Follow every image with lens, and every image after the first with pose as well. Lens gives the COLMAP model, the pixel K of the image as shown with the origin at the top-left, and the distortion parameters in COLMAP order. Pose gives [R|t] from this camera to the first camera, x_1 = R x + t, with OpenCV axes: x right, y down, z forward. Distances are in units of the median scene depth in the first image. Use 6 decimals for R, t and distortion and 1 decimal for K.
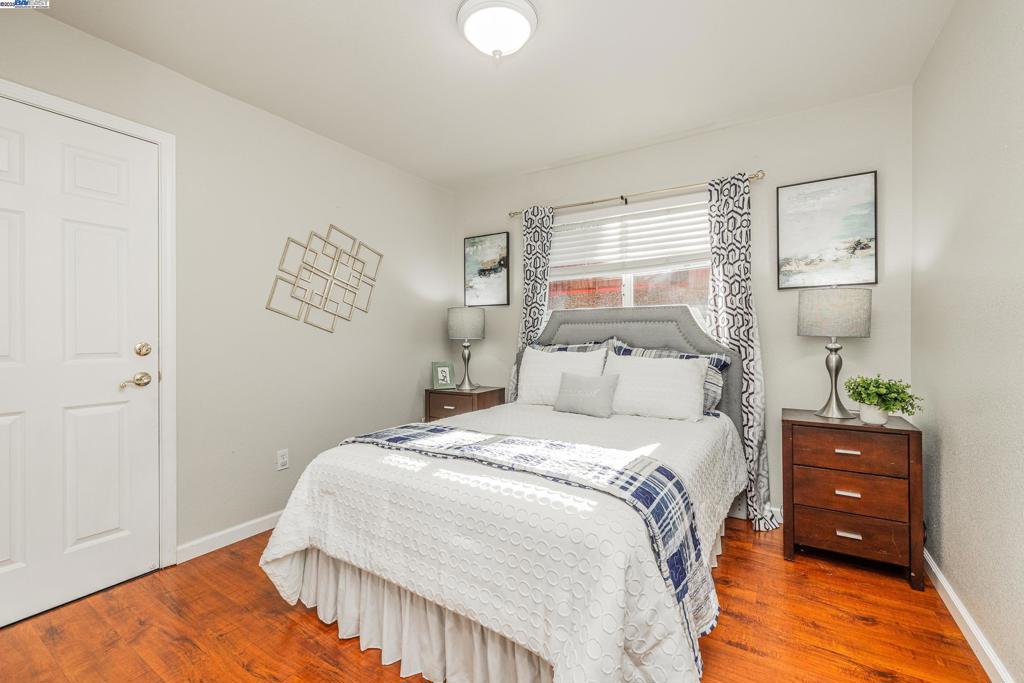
lens RADIAL K [[435.9, 0, 512.0], [0, 435.9, 341.5], [0, 0, 1]] dist [-0.000551, -0.000028]
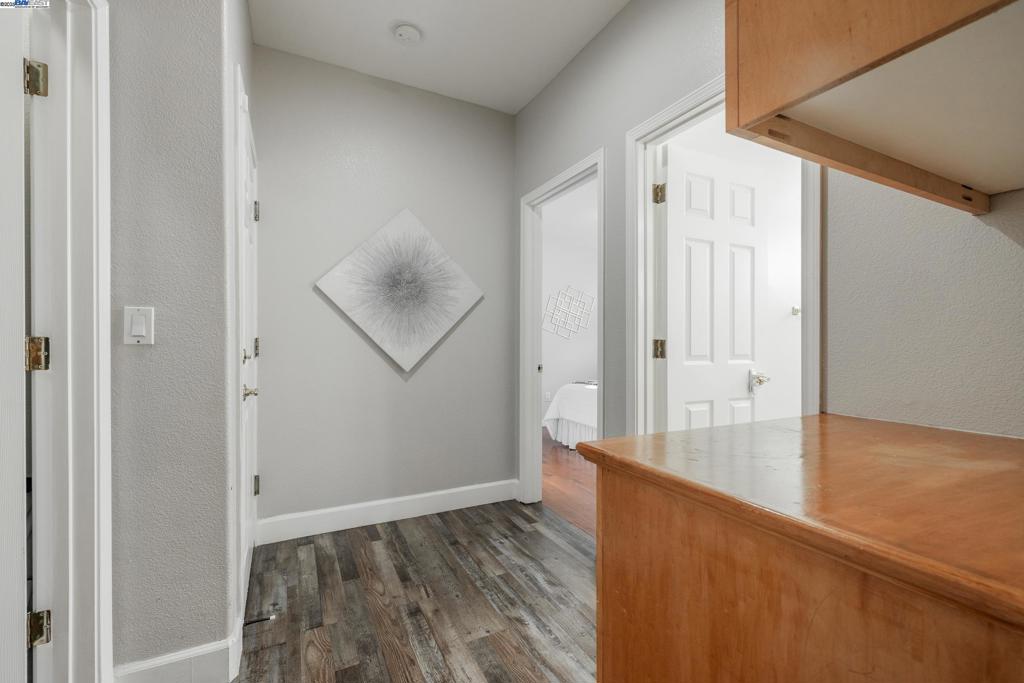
lens RADIAL K [[435.9, 0, 512.0], [0, 435.9, 341.5], [0, 0, 1]] dist [-0.000551, -0.000028]
pose [[0.861634, 0.001174, -0.507529, 0.395470], [-0.001719, 0.999998, -0.000605, -0.011517], [0.507528, 0.001393, 0.861634, -0.892669]]
